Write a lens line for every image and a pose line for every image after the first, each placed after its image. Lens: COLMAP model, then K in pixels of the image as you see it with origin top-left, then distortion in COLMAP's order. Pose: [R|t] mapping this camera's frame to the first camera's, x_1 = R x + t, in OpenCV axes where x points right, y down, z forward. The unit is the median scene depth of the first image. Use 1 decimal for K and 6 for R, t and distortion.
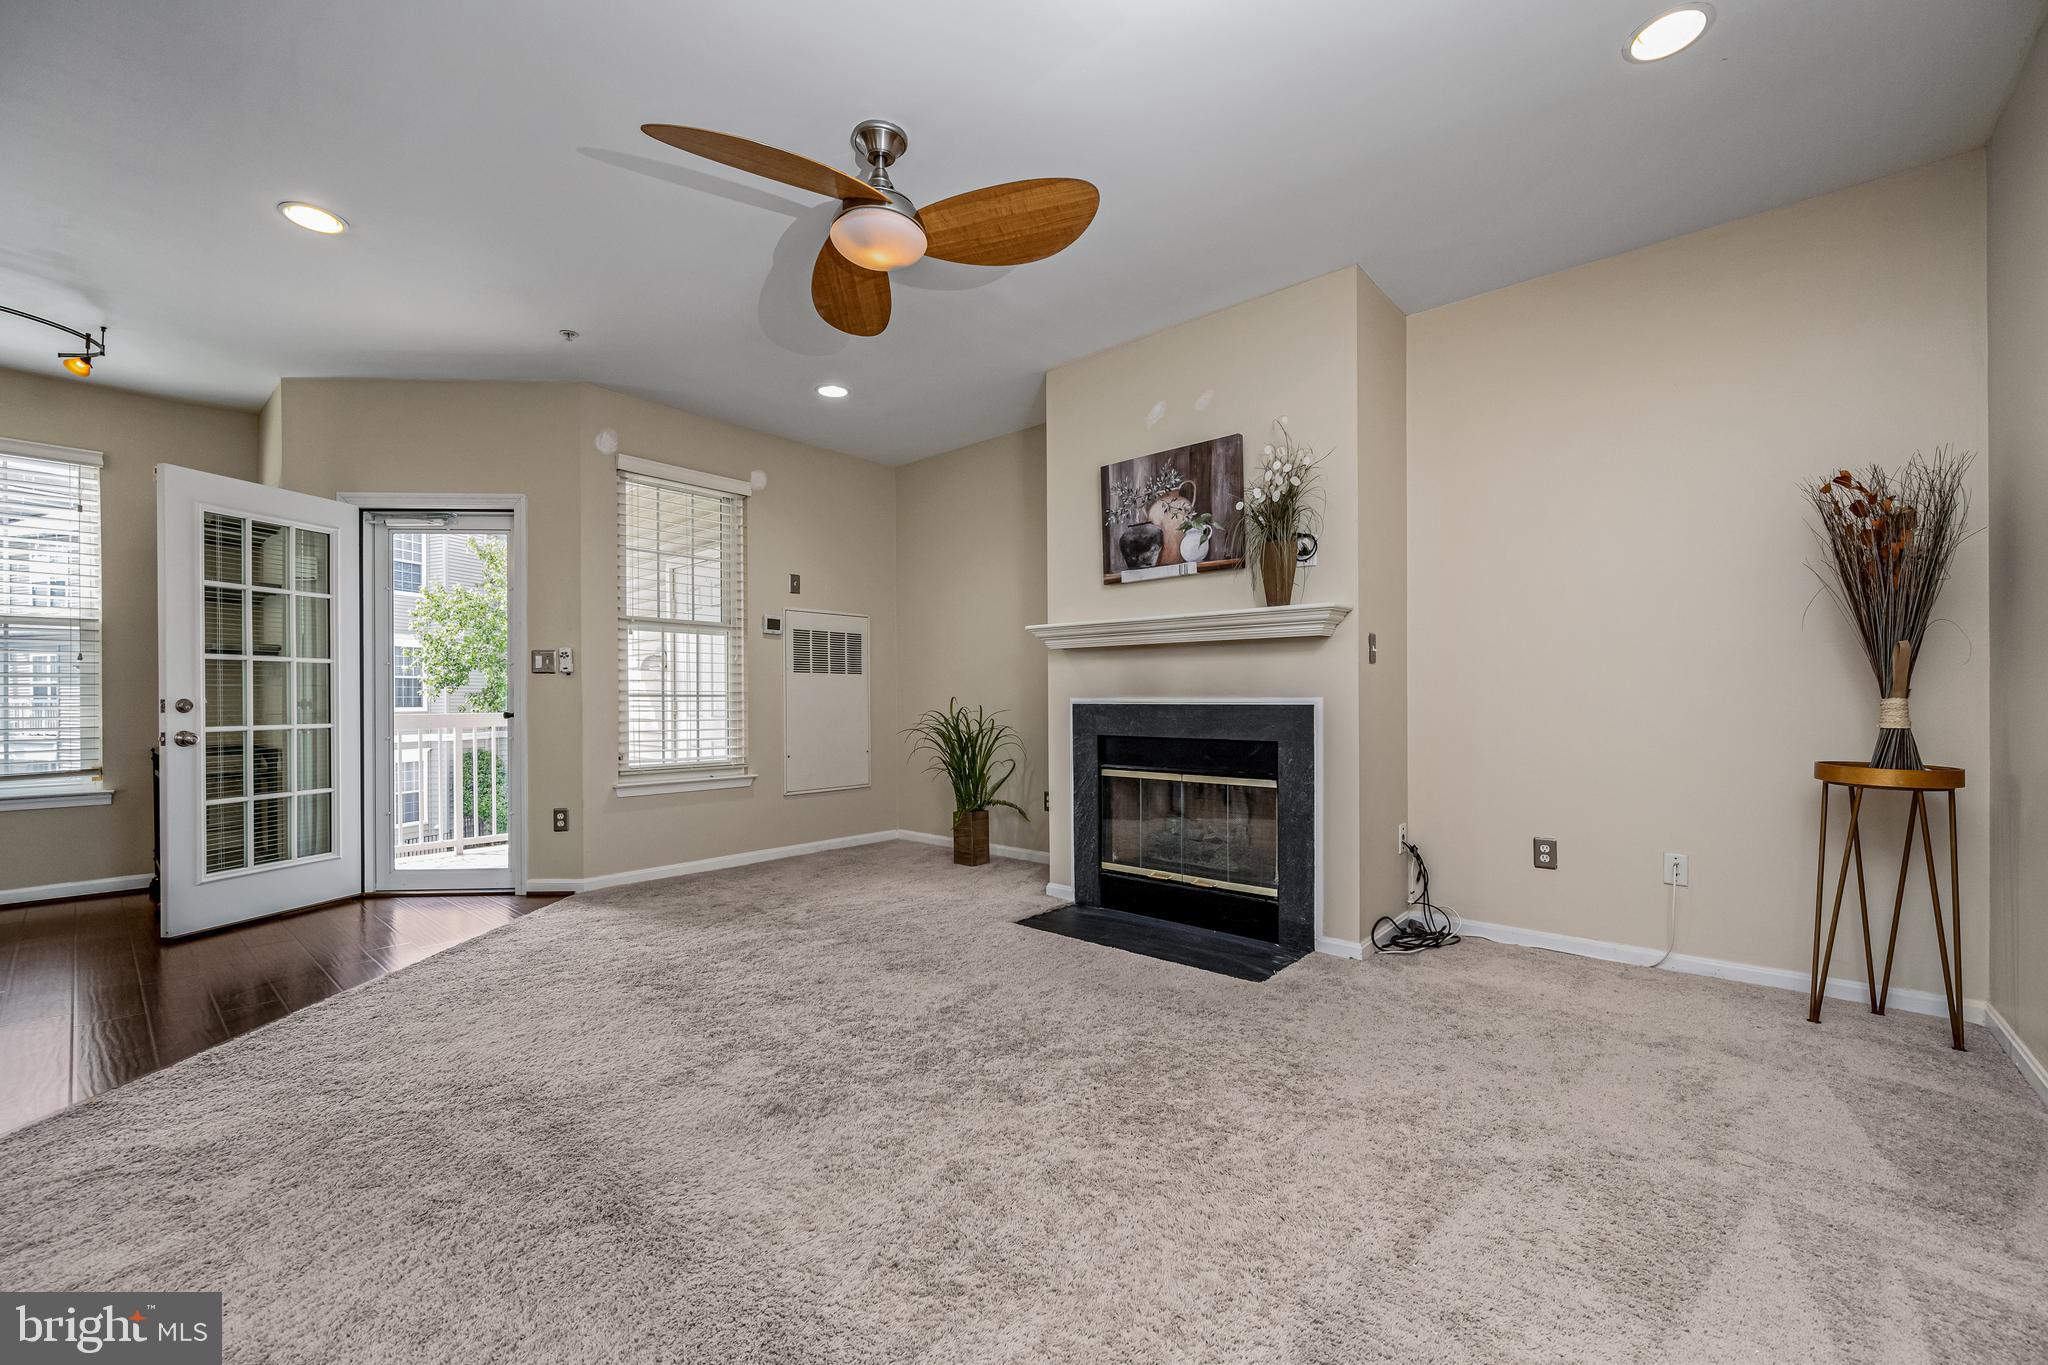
lens RADIAL K [[820.7, 0, 1021.7], [0, 820.7, 696.0], [0, 0, 1]] dist [-0.001863, -0.000235]
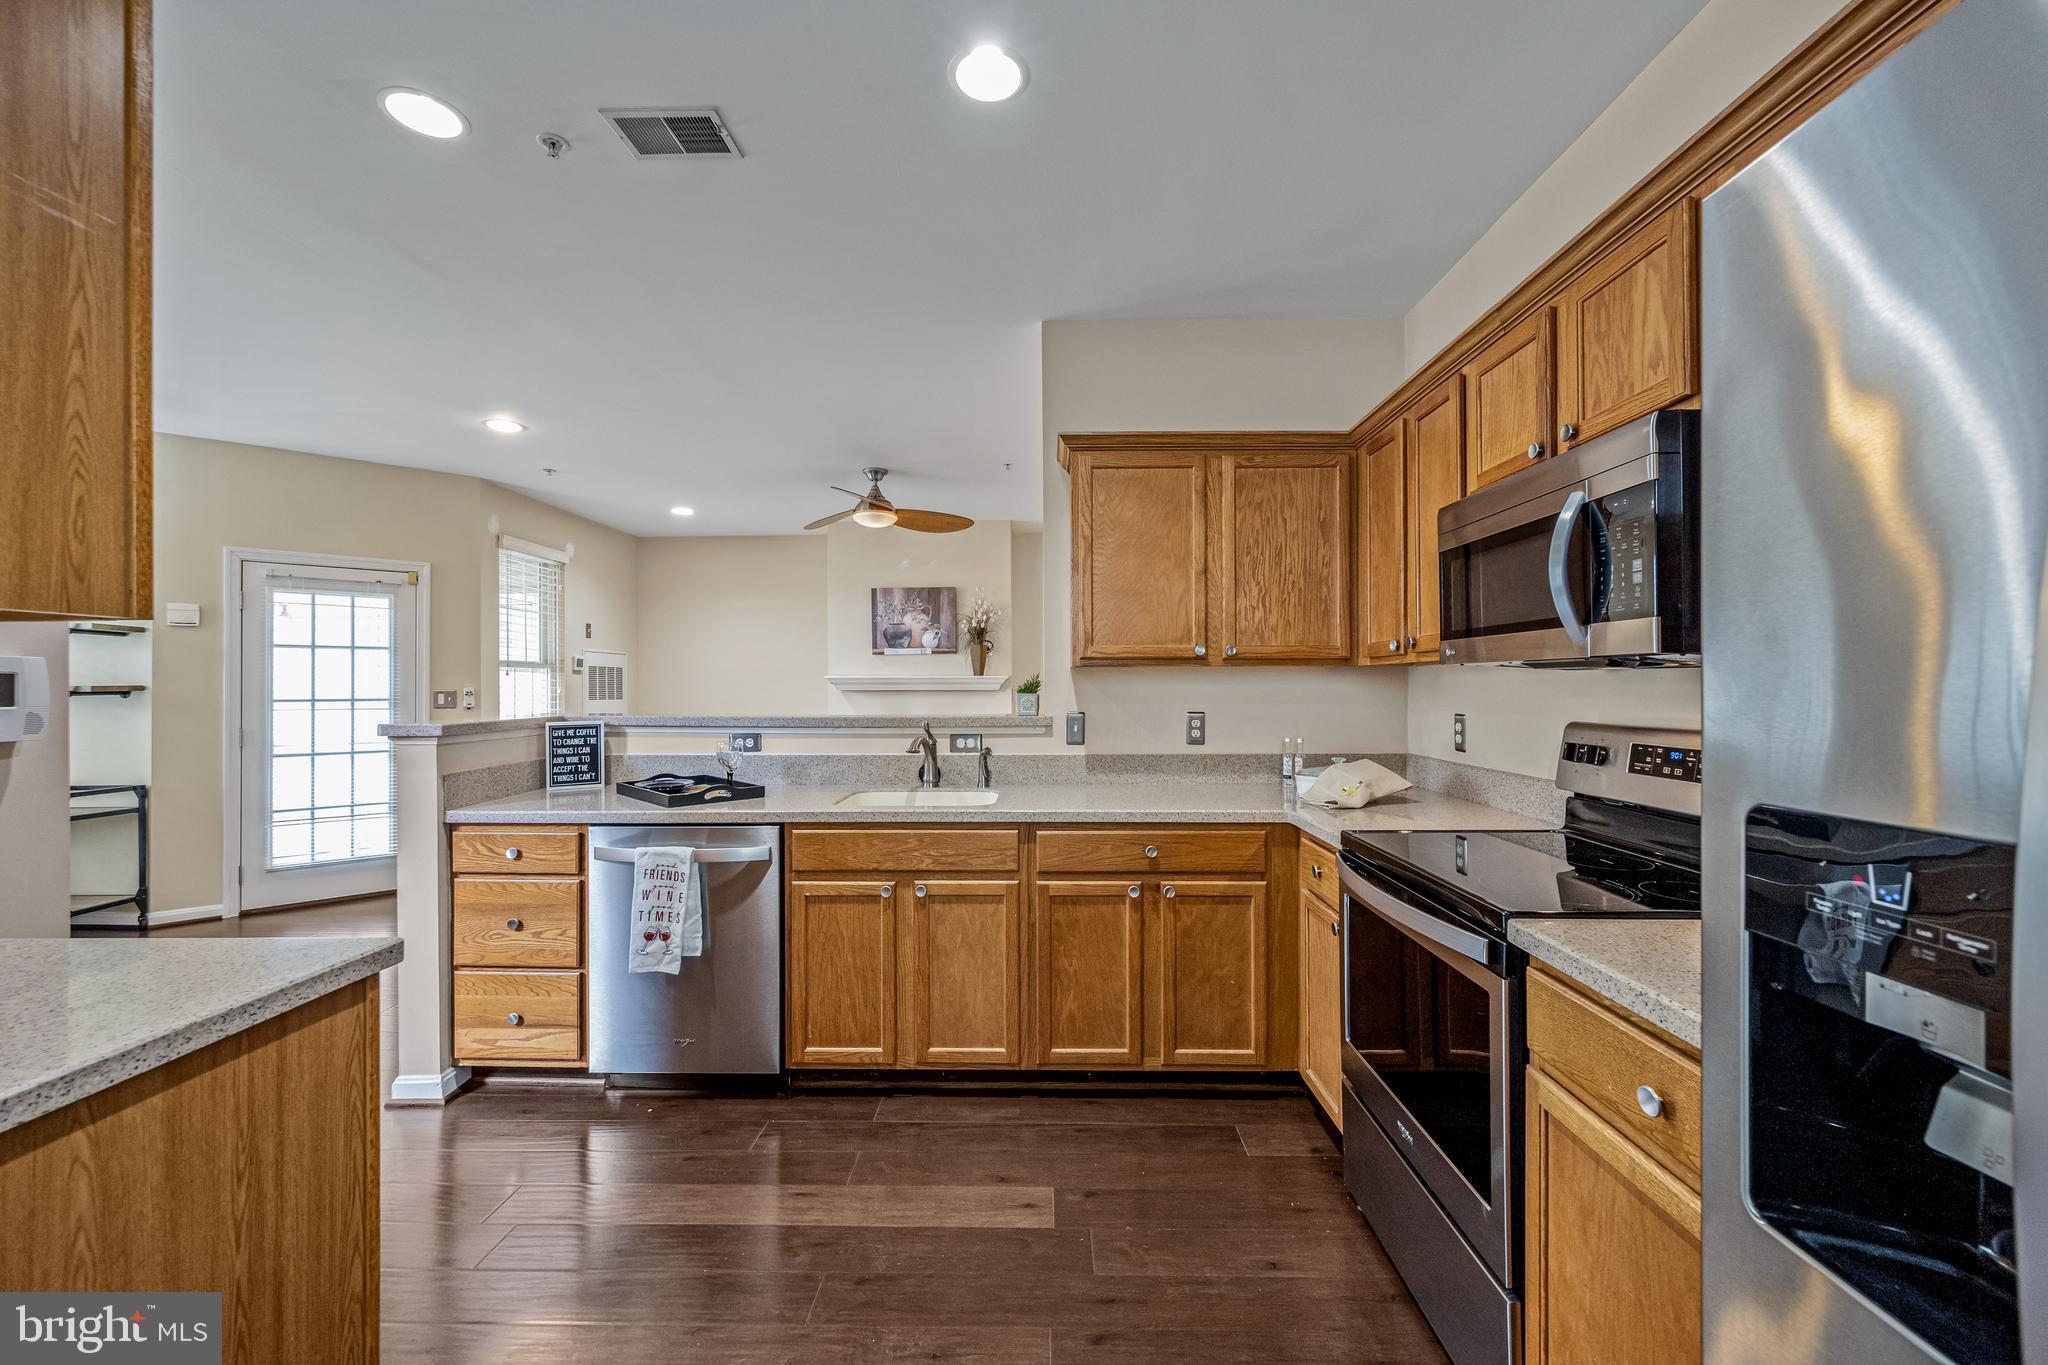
lens RADIAL K [[820.3, 0, 1028.0], [0, 820.3, 677.9], [0, 0, 1]] dist [-0.001136, -0.000044]
pose [[0.761454, 0.008538, 0.648163, -0.824721], [0.001685, 0.999884, -0.015150, -0.060478], [-0.648217, 0.012628, 0.761351, -0.588563]]
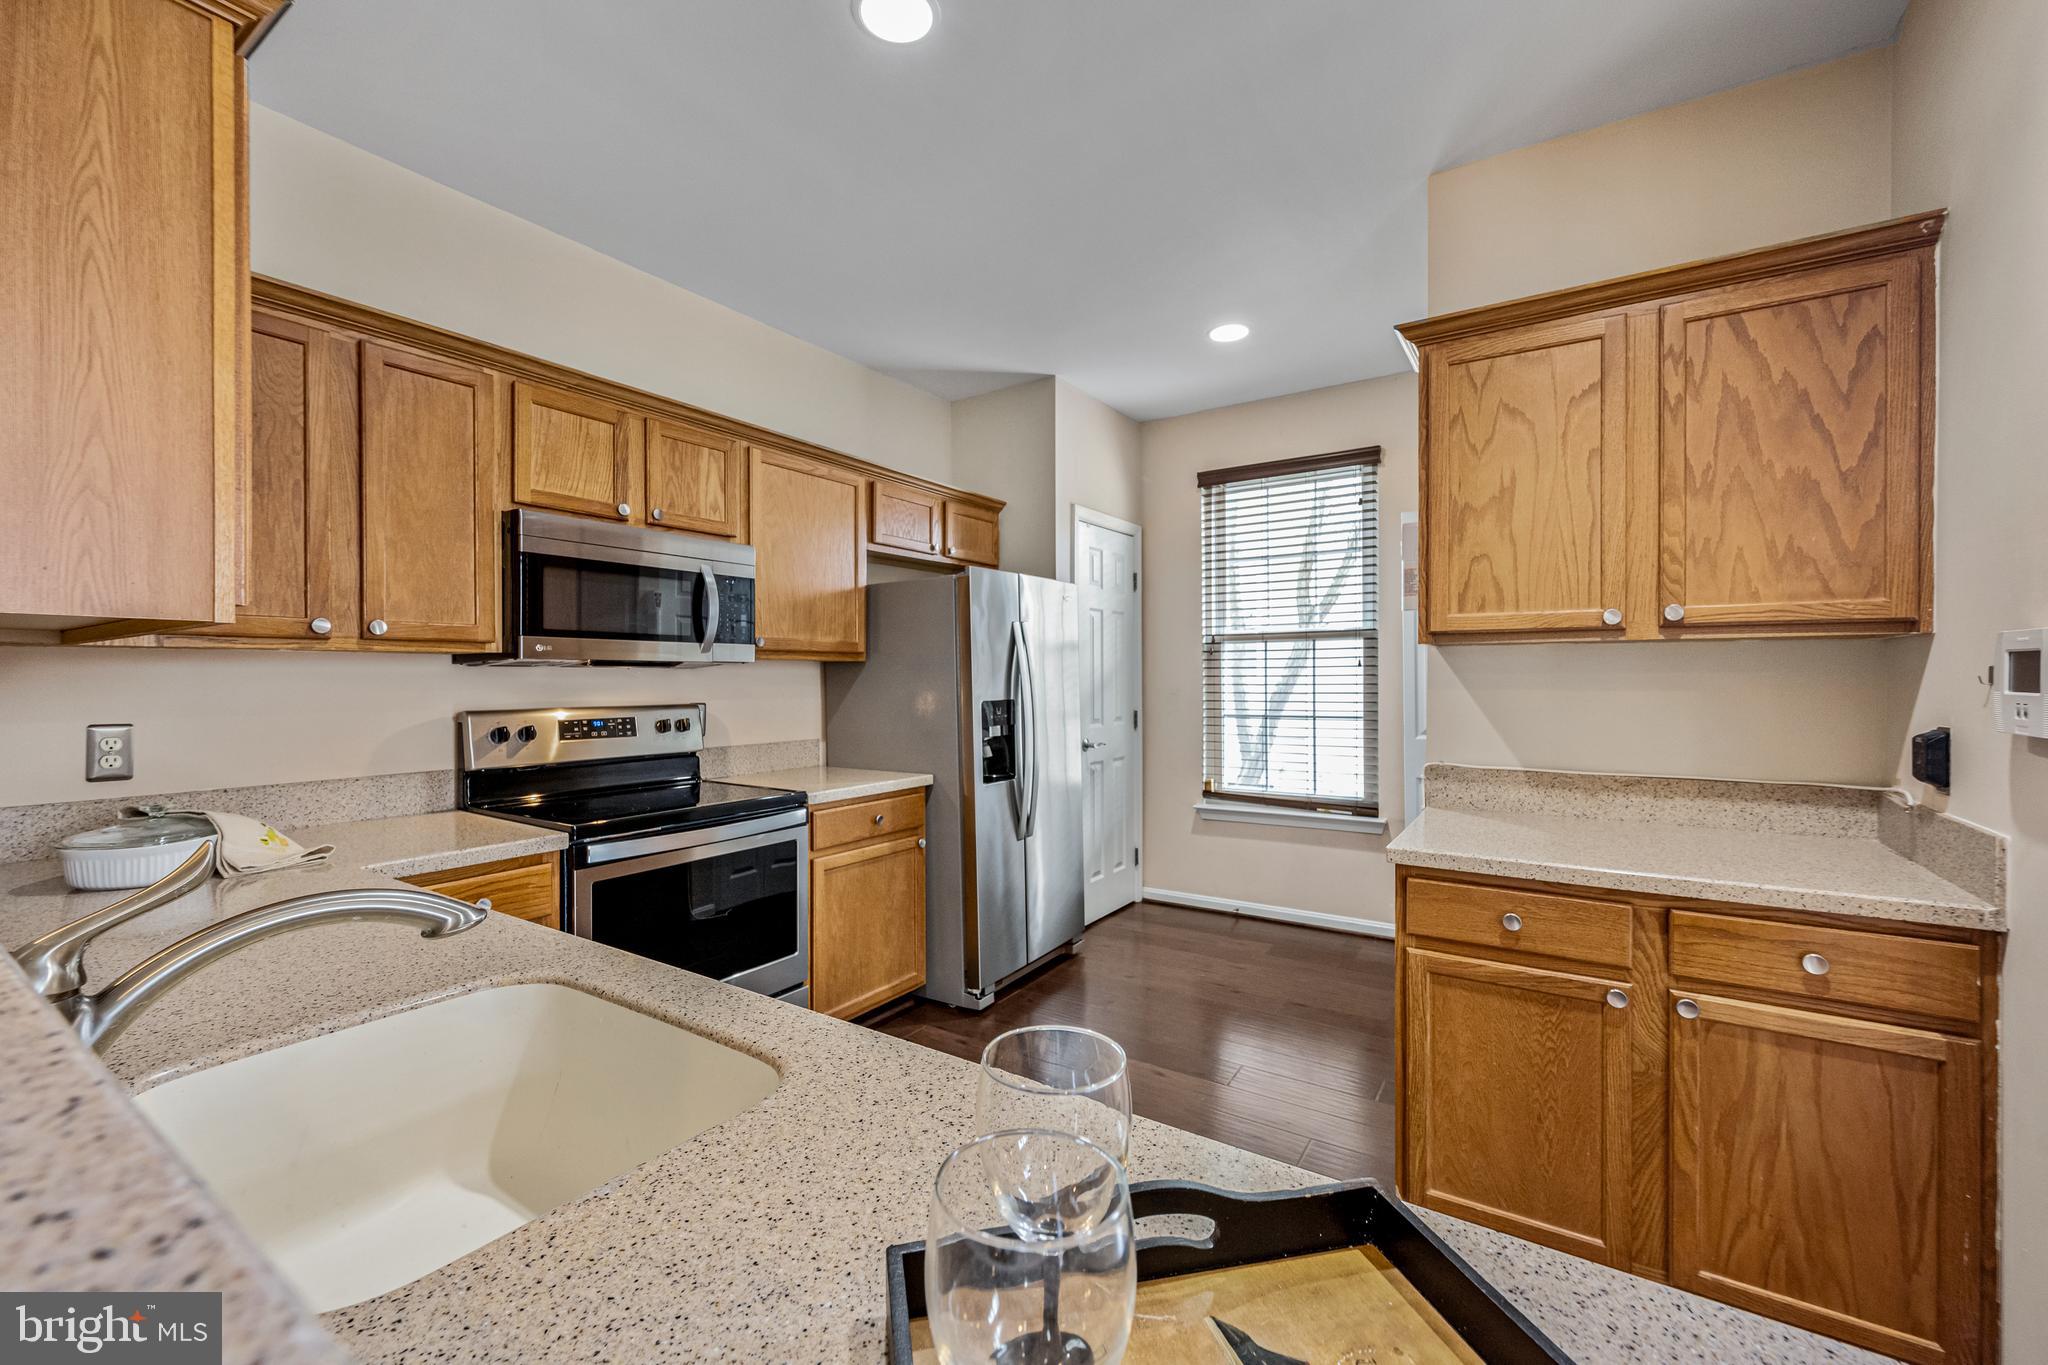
lens RADIAL K [[822.5, 0, 1024.2], [0, 822.5, 686.3], [0, 0, 1]] dist [-0.000911, -0.000107]
pose [[-0.990509, 0.011454, -0.136971, -0.524515], [0.009407, 0.999834, 0.015585, -0.063798], [0.137126, 0.014148, -0.990452, 0.278099]]
